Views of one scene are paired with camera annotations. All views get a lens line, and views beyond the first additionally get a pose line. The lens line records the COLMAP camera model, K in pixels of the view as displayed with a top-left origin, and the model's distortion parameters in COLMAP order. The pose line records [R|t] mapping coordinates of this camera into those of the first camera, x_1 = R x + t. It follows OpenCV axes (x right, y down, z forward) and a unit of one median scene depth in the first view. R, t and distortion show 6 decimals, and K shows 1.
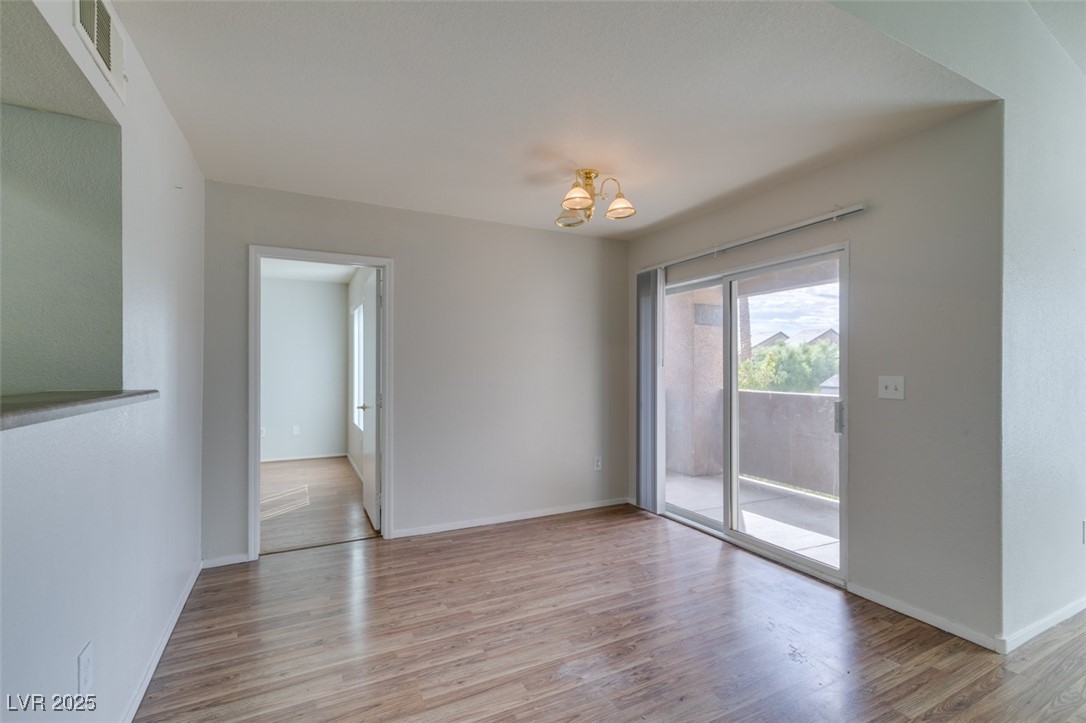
lens RADIAL K [[483.6, 0, 542.3], [0, 483.6, 363.6], [0, 0, 1]] dist [0.002506, -0.001688]
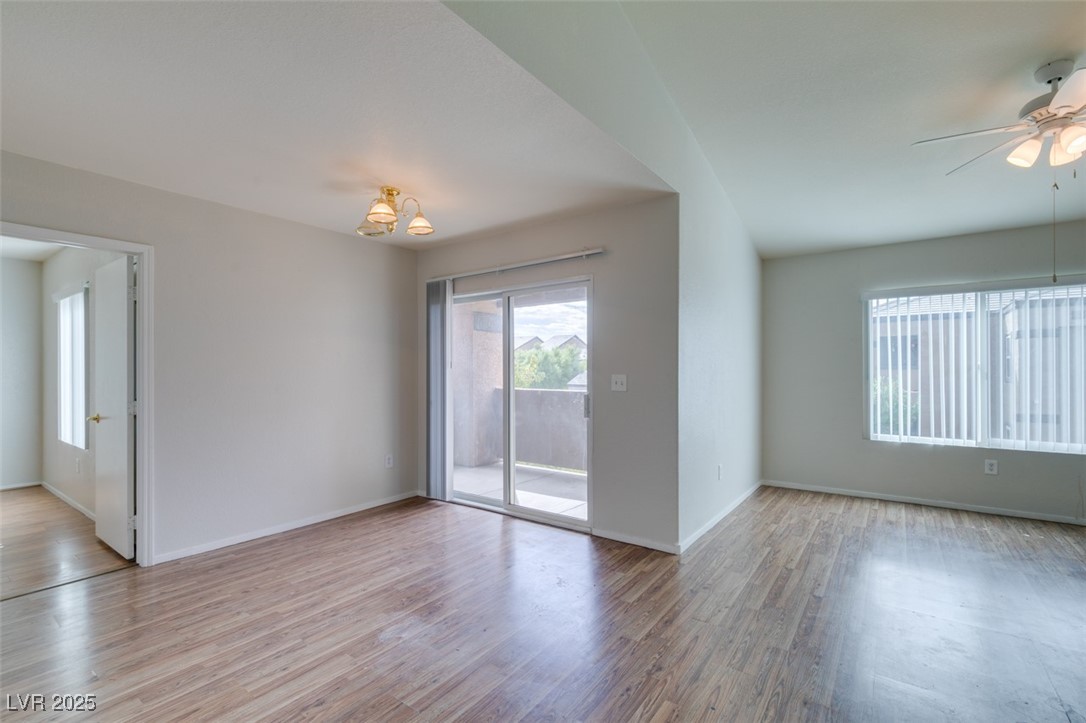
lens RADIAL K [[483.6, 0, 542.6], [0, 483.6, 367.5], [0, 0, 1]] dist [0.002506, -0.001688]
pose [[0.891390, -0.002052, 0.453232, -0.092998], [-0.000178, 0.999988, 0.004877, -0.001963], [-0.453237, -0.004428, 0.891379, -0.122631]]
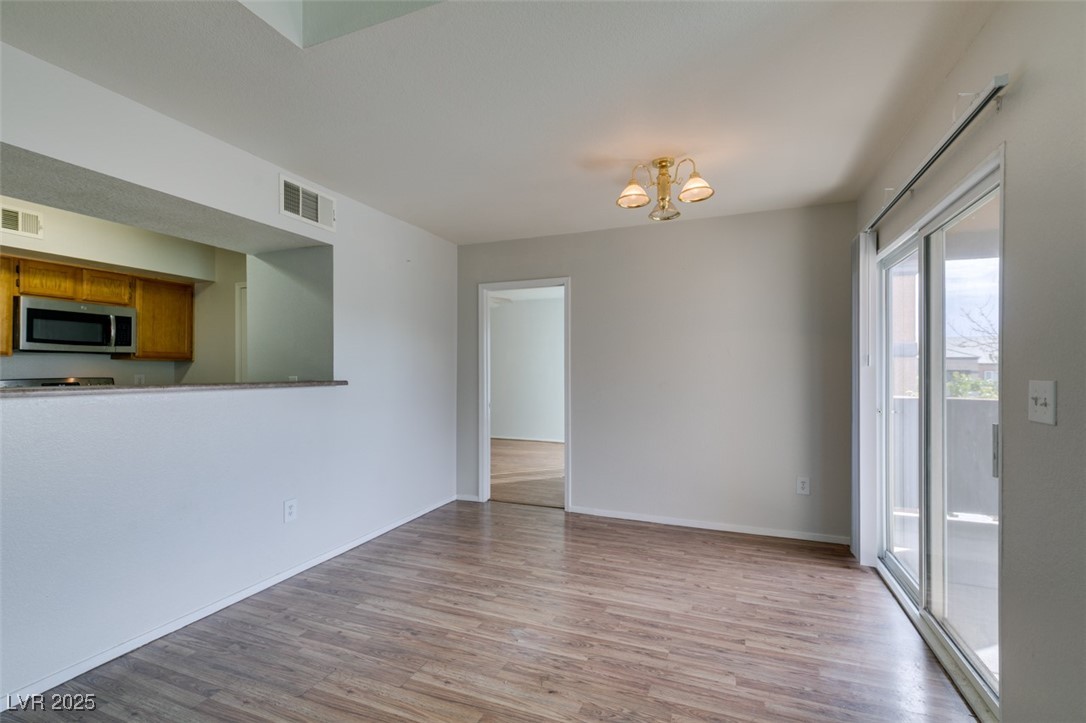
lens RADIAL K [[483.6, 0, 536.5], [0, 483.6, 360.4], [0, 0, 1]] dist [0.002506, -0.001688]
pose [[0.656811, -0.016426, -0.753876, 0.639278], [0.008740, 0.999861, -0.014171, 0.006368], [0.754005, 0.002719, 0.656863, 0.187620]]
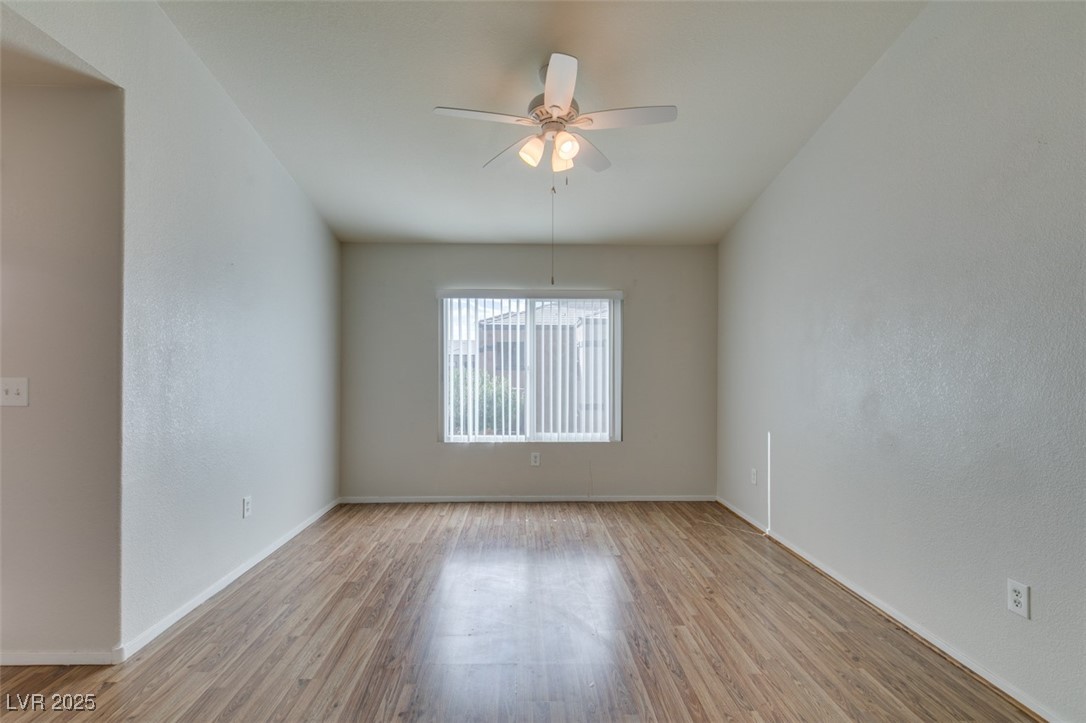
lens RADIAL K [[483.6, 0, 533.9], [0, 483.6, 367.4], [0, 0, 1]] dist [0.002506, -0.001688]
pose [[0.425649, 0.003151, 0.904883, 0.303437], [-0.009807, 0.999951, 0.001131, -0.000567], [-0.904835, -0.009355, 0.425659, -0.110495]]
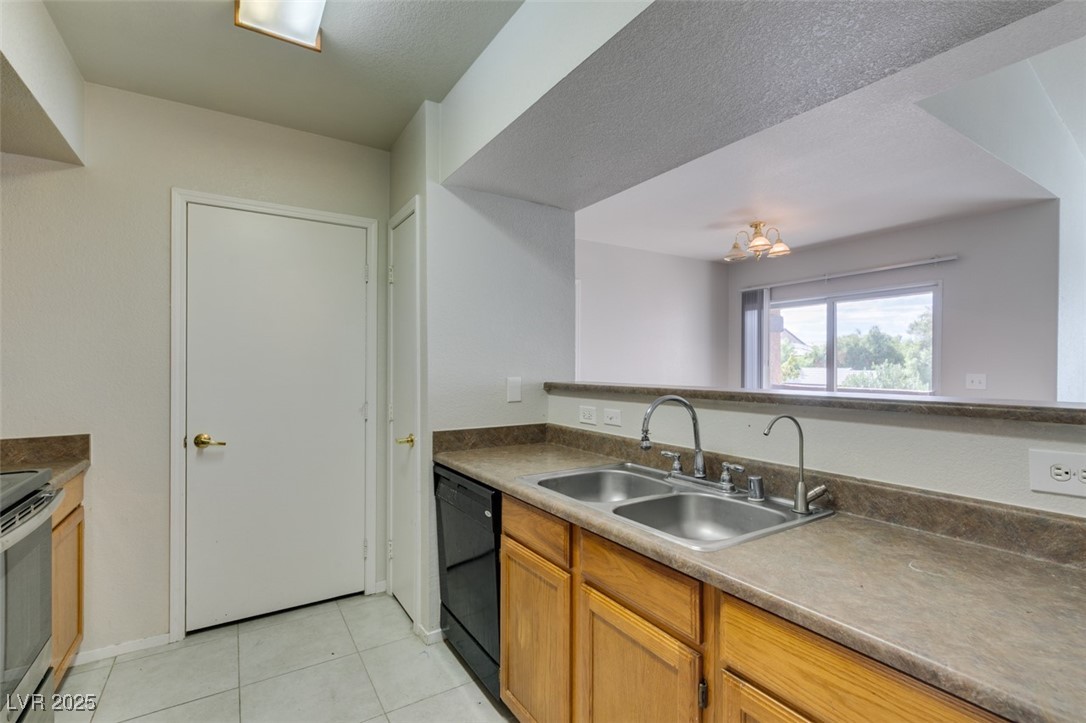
lens RADIAL K [[483.6, 0, 549.5], [0, 483.6, 363.8], [0, 0, 1]] dist [0.002506, -0.001688]
pose [[0.995282, 0.003987, 0.096941, -0.614765], [-0.004708, 0.999963, 0.007218, -0.007286], [-0.096909, -0.007640, 0.995264, -0.297908]]
